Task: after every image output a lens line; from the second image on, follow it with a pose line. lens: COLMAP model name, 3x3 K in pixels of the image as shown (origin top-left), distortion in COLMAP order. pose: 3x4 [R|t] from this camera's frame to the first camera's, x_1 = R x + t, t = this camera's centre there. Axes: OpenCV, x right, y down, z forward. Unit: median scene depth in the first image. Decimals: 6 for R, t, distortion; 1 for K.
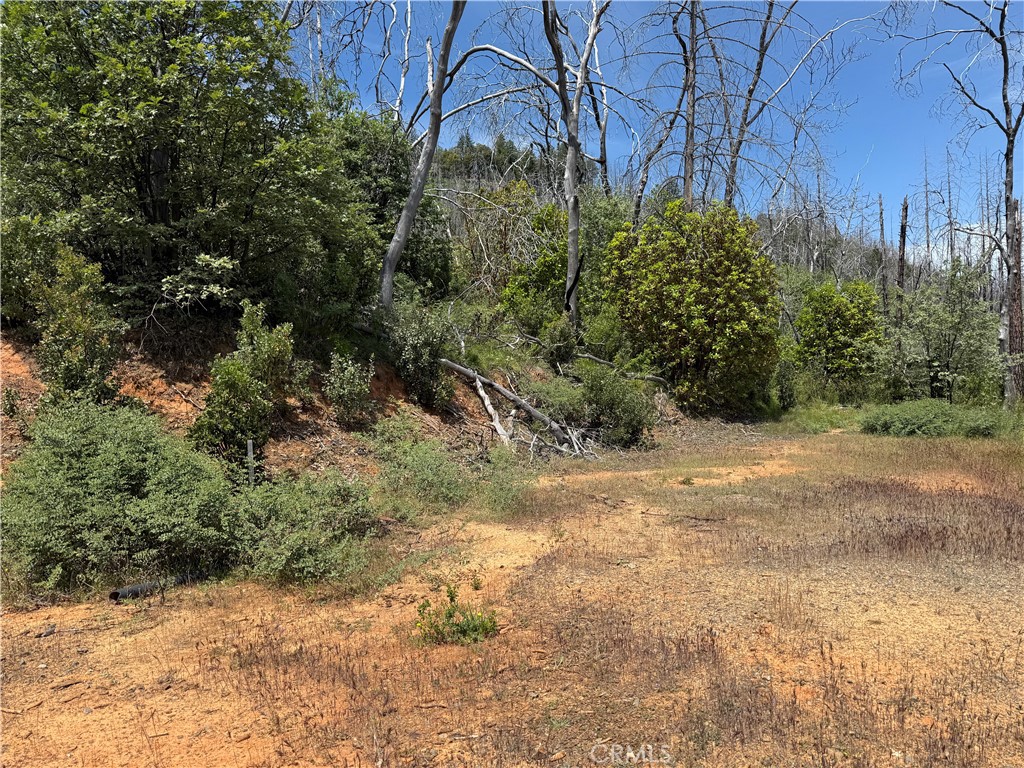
lens RADIAL K [[734.1, 0, 493.8], [0, 734.1, 388.9], [0, 0, 1]] dist [0.000835, -0.005787]
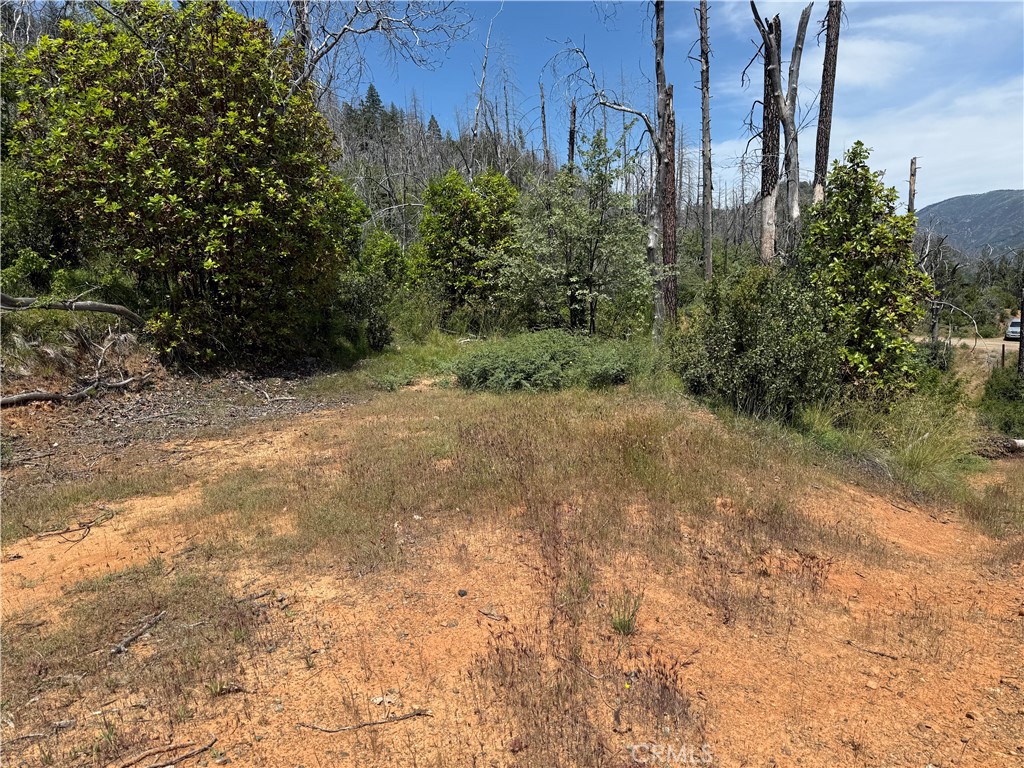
lens RADIAL K [[726.3, 0, 512.0], [0, 726.3, 384.0], [0, 0, 1]] dist [0.130279, -0.195870]
pose [[0.922882, -0.062356, 0.380001, 0.241446], [0.025548, 0.994543, 0.101152, -0.004234], [-0.384235, -0.083643, 0.919439, 0.312389]]
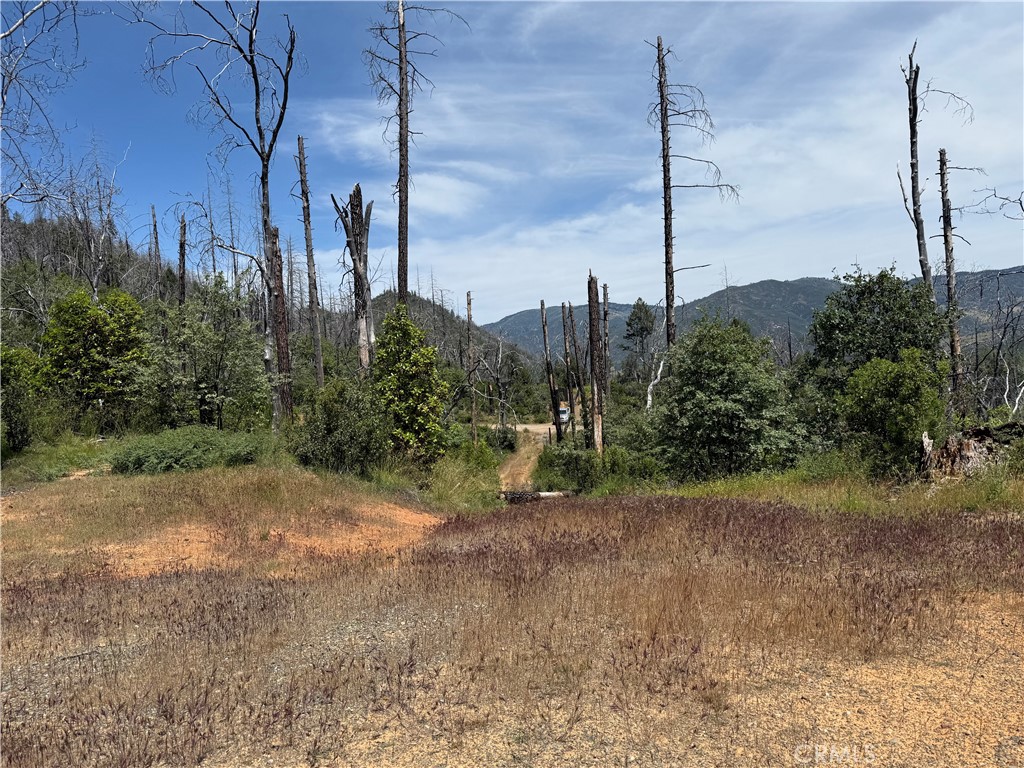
lens RADIAL K [[726.3, 0, 512.0], [0, 726.3, 384.0], [0, 0, 1]] dist [0.130279, -0.195870]
pose [[0.618809, -0.021476, 0.785248, 0.105542], [0.048991, 0.998735, -0.011291, -0.006232], [-0.784012, 0.045457, 0.619079, 0.109842]]
